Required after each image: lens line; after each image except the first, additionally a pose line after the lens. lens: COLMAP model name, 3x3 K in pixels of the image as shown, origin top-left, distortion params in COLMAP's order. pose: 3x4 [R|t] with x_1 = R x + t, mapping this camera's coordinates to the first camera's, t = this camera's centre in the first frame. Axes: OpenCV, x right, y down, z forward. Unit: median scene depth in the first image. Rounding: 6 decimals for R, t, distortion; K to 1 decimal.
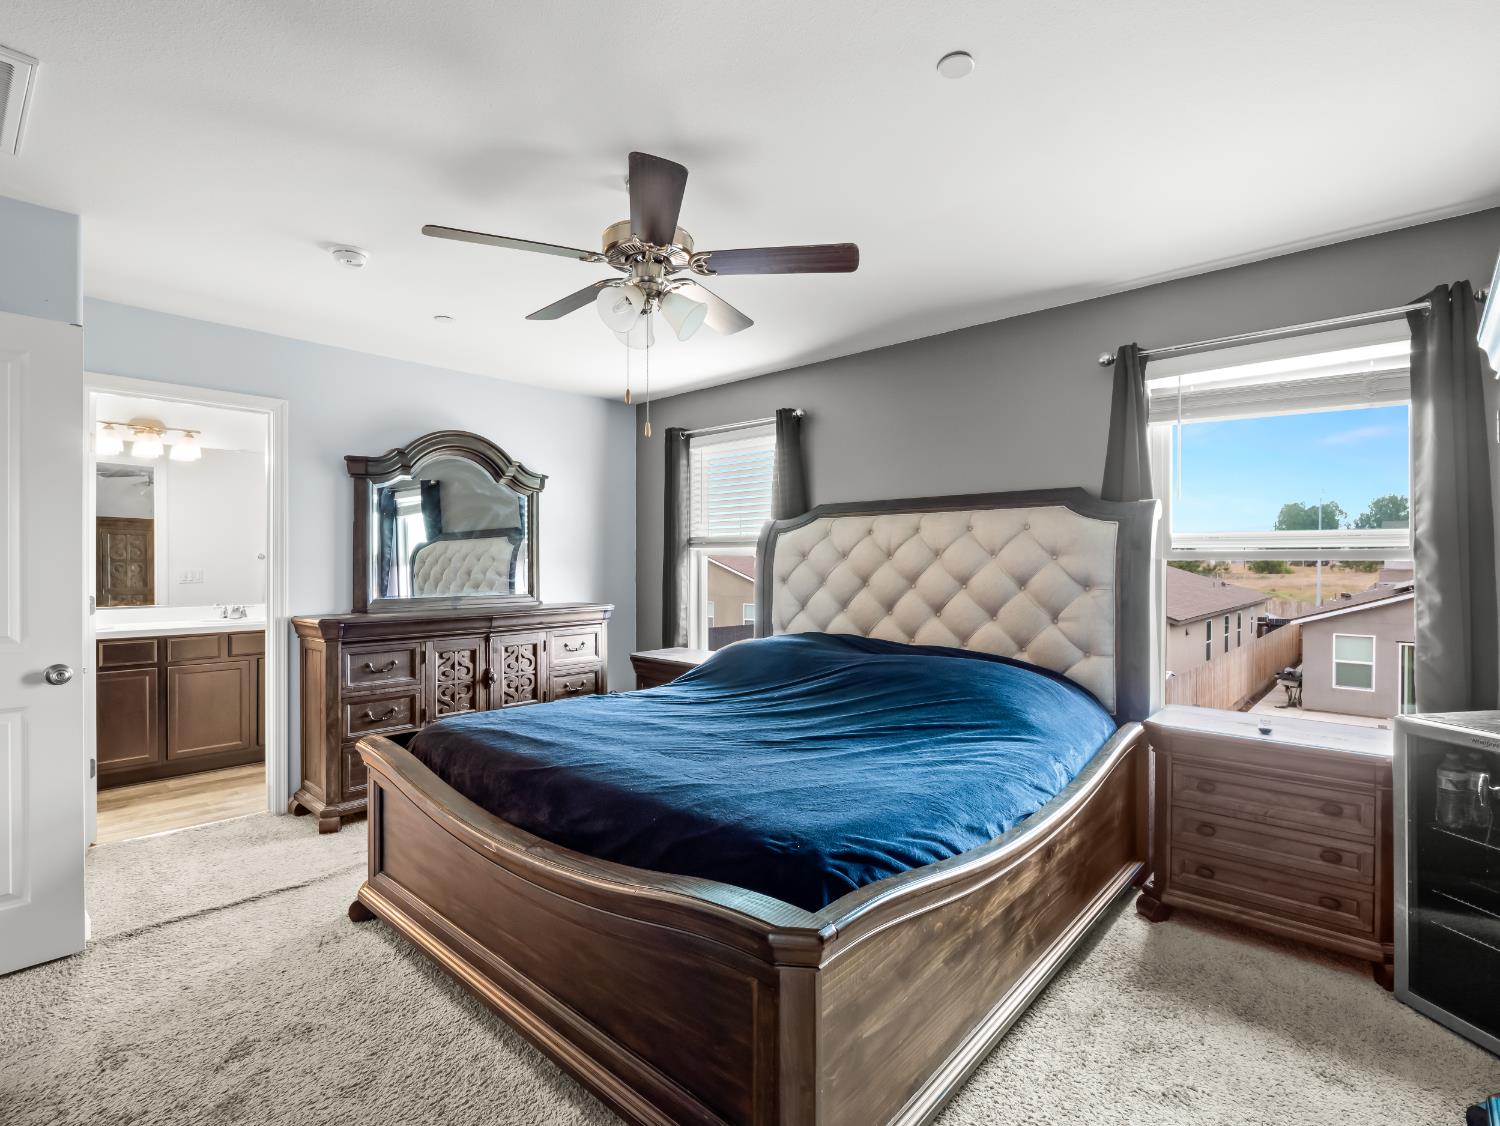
lens RADIAL K [[725.0, 0, 748.4], [0, 725.0, 566.4], [0, 0, 1]] dist [-0.014779, -0.000052]
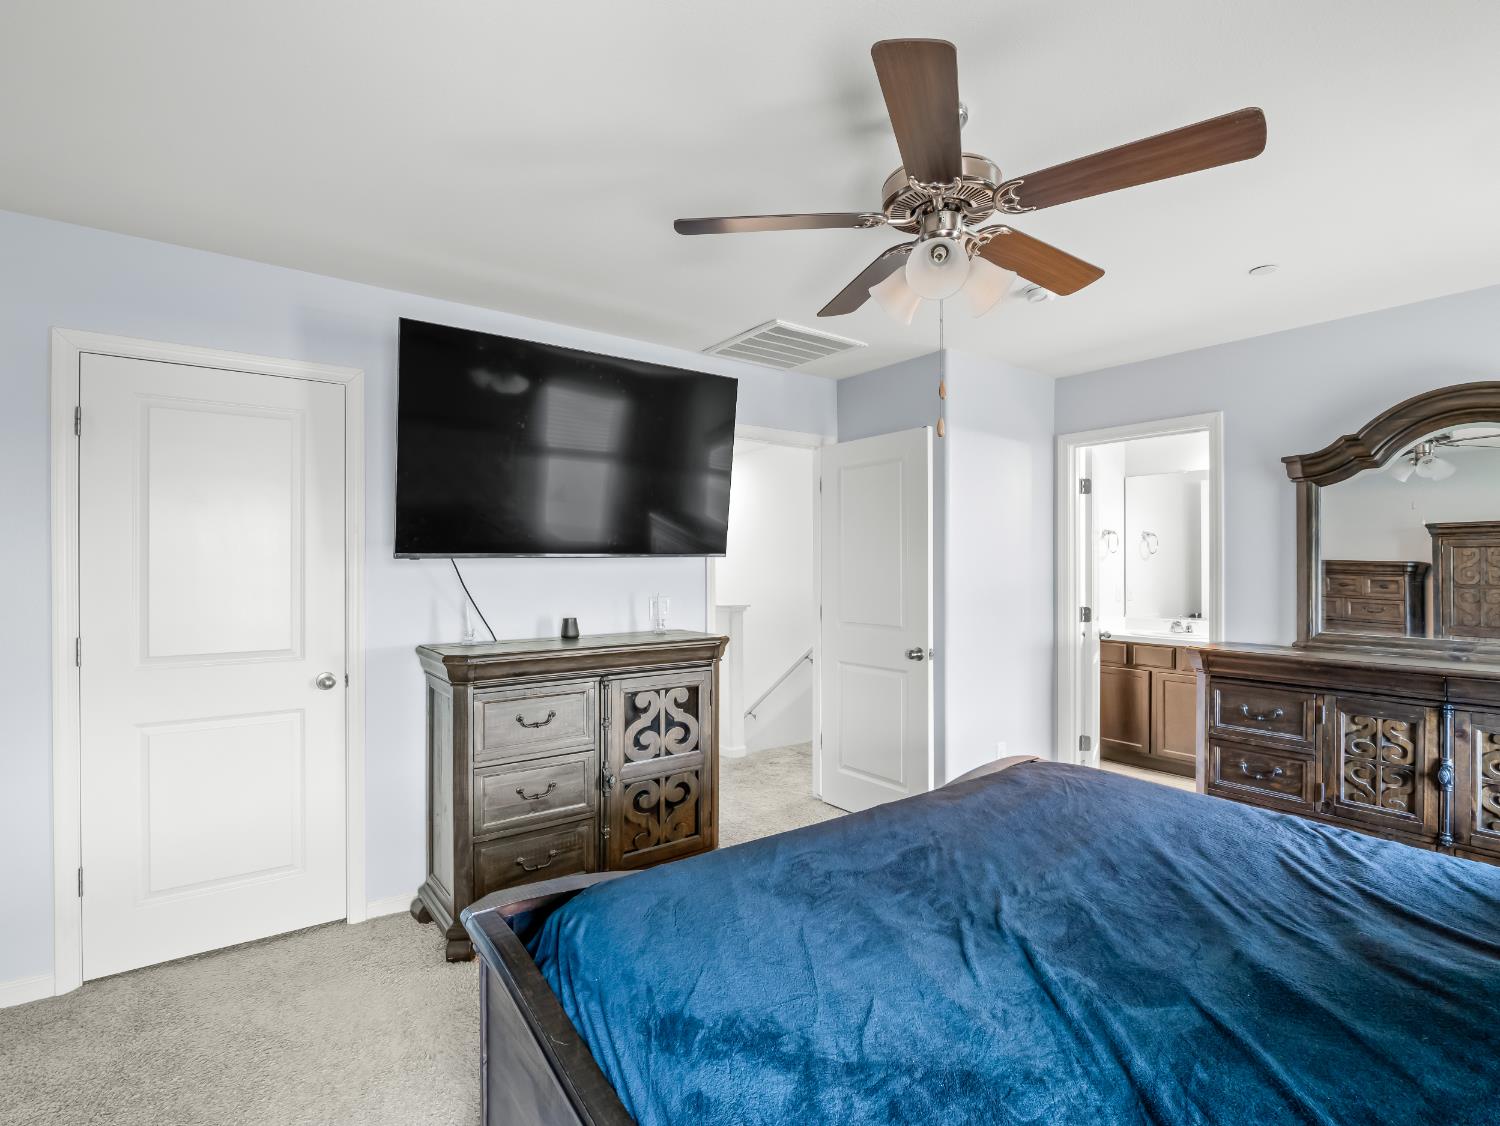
lens RADIAL K [[725.0, 0, 748.4], [0, 725.0, 566.4], [0, 0, 1]] dist [-0.014779, -0.000052]
pose [[-0.204814, -0.003657, -0.978794, 0.383299], [-0.009223, 0.999956, -0.001806, -0.019368], [0.978757, 0.008657, -0.204839, 0.558080]]
